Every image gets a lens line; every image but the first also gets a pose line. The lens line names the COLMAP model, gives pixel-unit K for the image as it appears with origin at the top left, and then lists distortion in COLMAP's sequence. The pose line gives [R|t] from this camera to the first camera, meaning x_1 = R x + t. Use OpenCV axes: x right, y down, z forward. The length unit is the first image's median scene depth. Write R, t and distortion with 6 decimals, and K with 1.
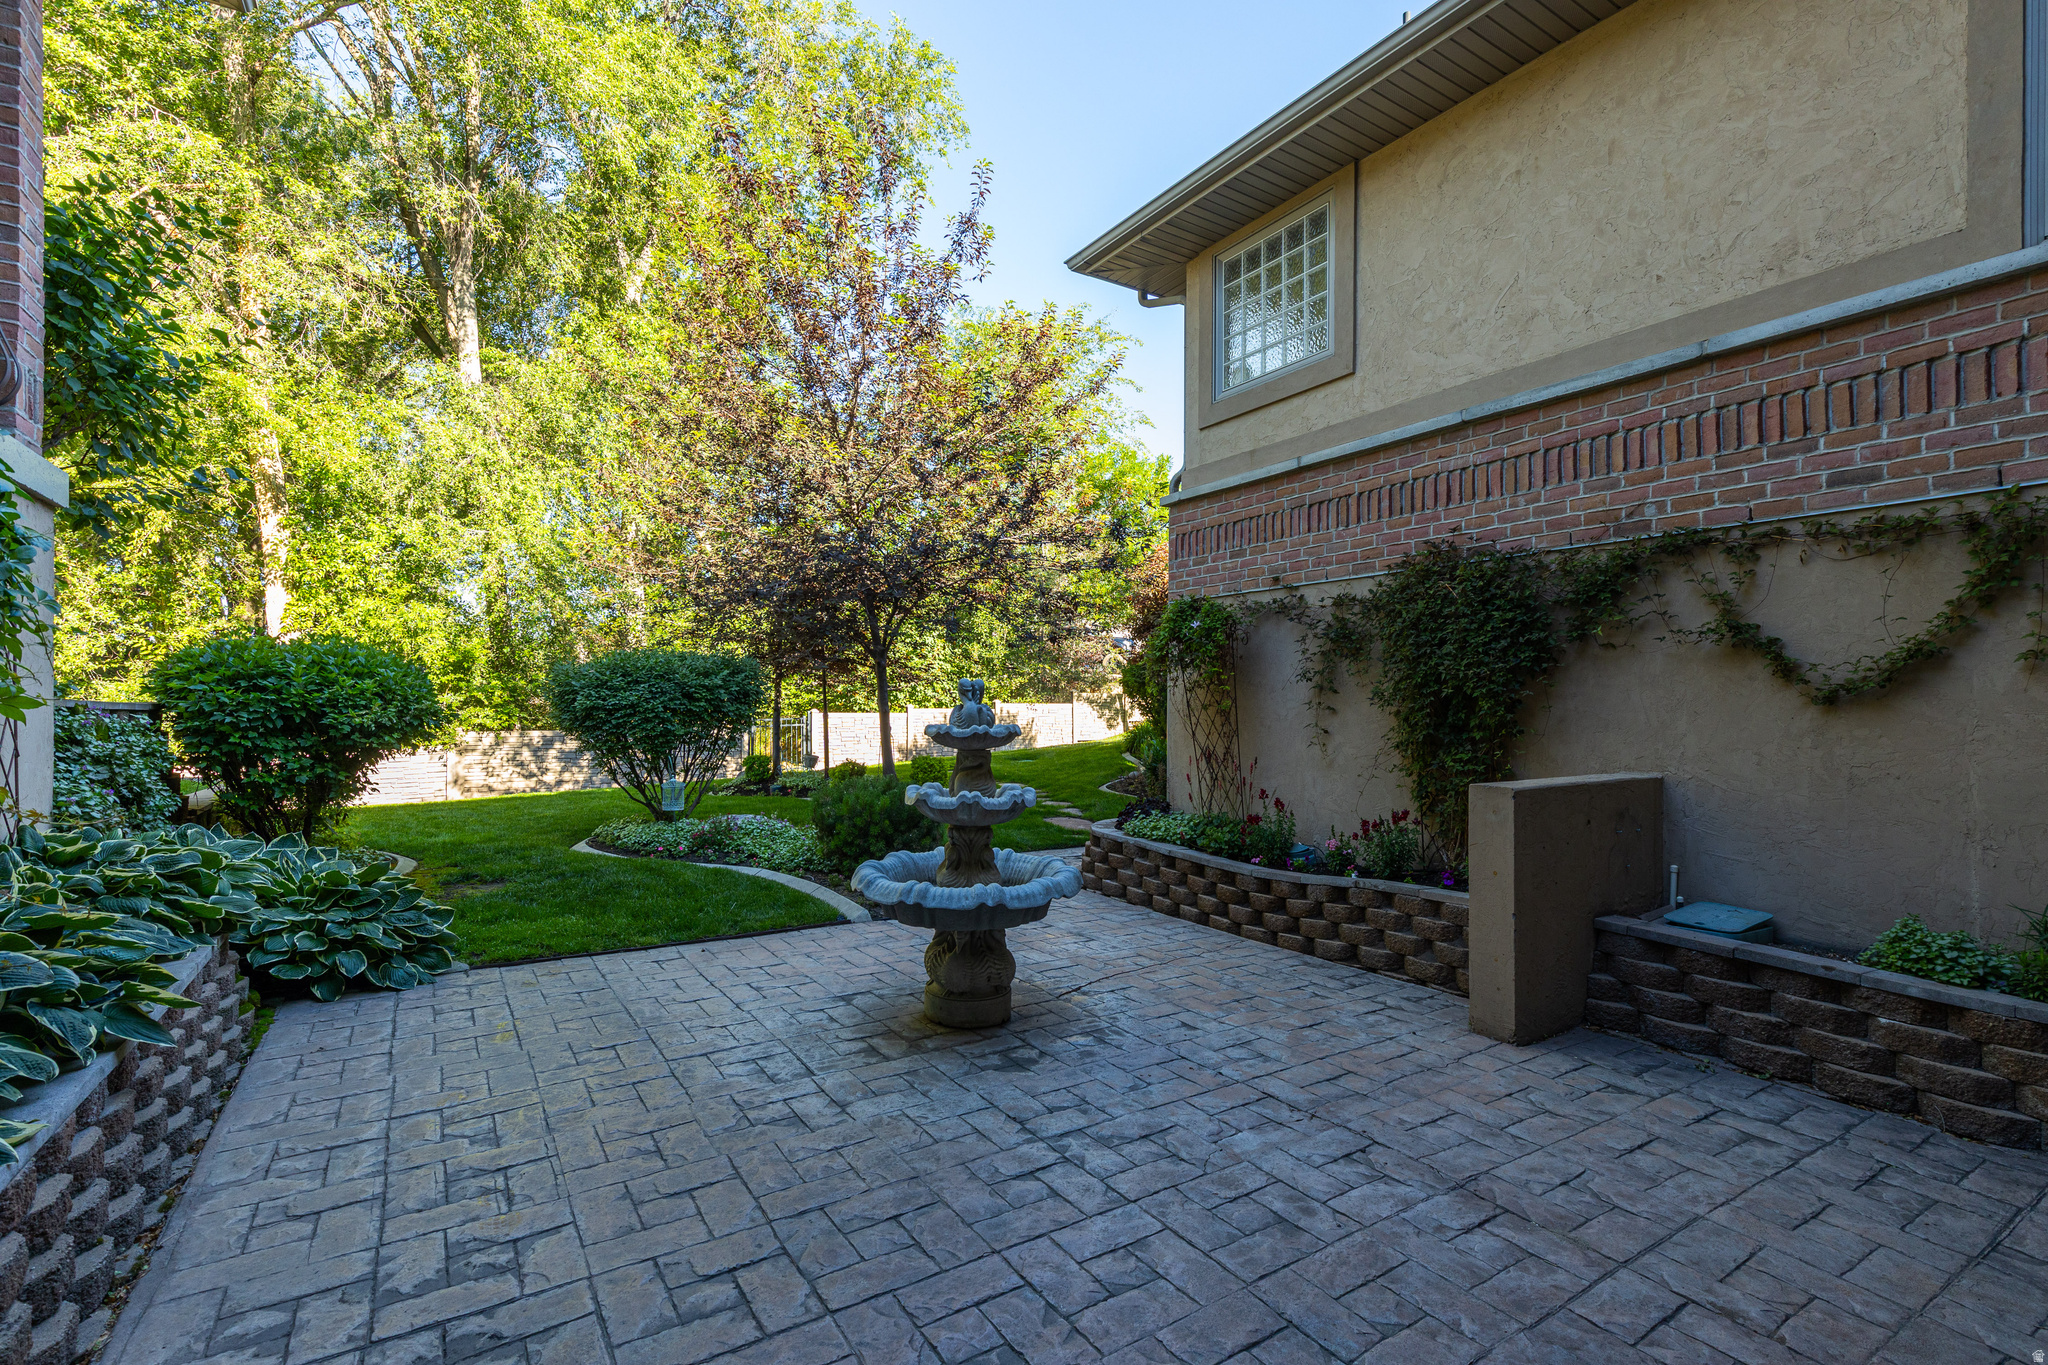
lens RADIAL K [[933.3, 0, 1022.8], [0, 933.3, 691.6], [0, 0, 1]] dist [0.018128, -0.000030]
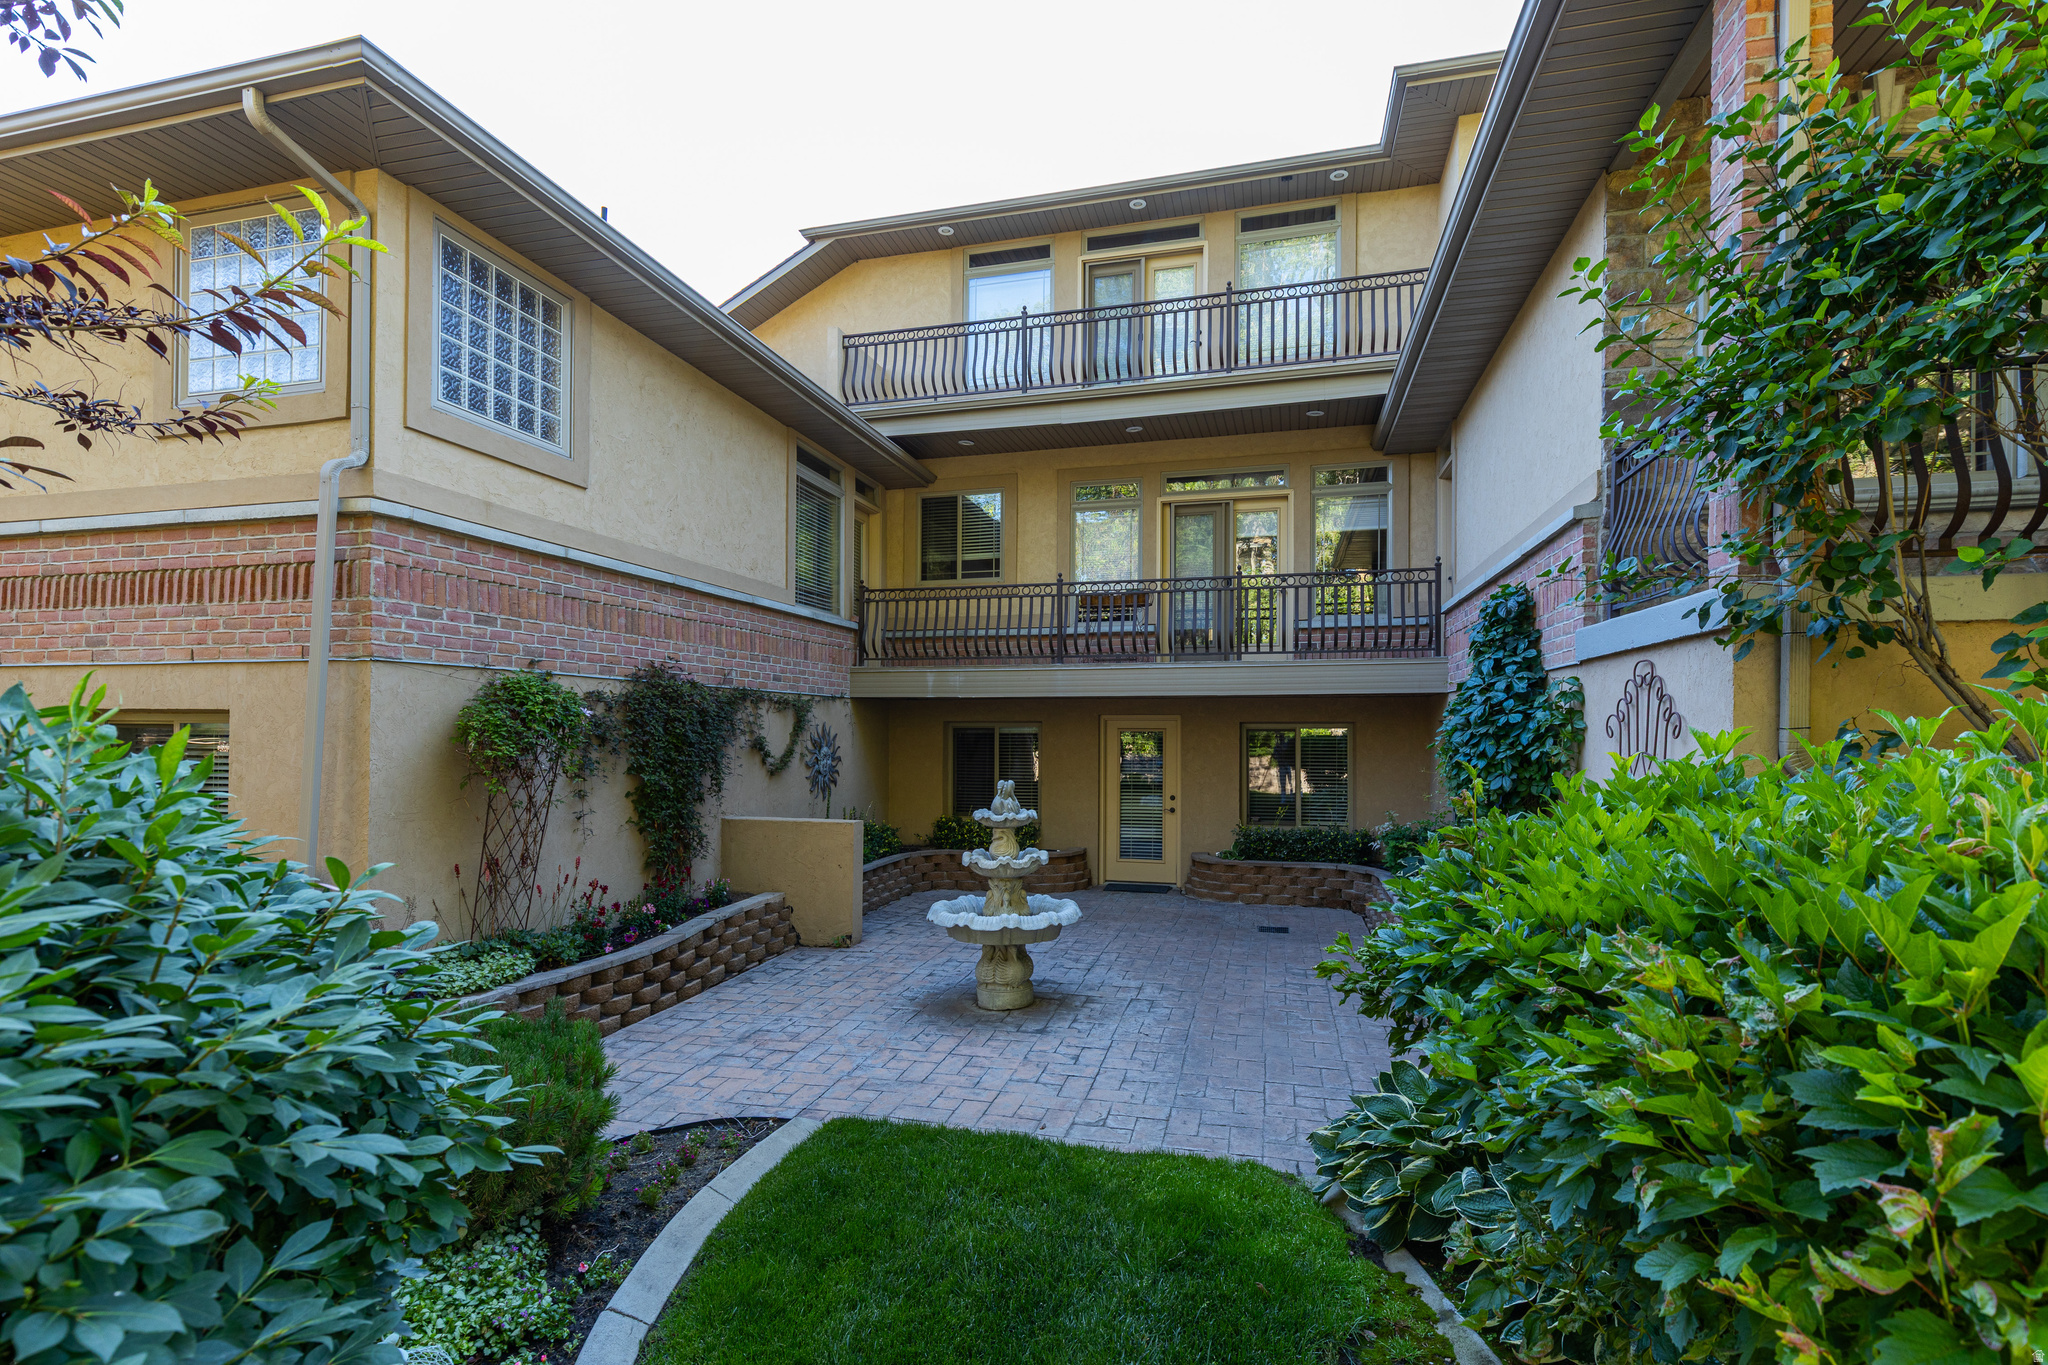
lens RADIAL K [[933.3, 0, 1028.5], [0, 933.3, 729.7], [0, 0, 1]] dist [0.018128, -0.000030]
pose [[-0.680811, -0.007245, 0.732423, -1.085817], [-0.018811, 0.999794, -0.007596, -0.079083], [-0.732217, -0.018949, -0.680807, 1.833718]]
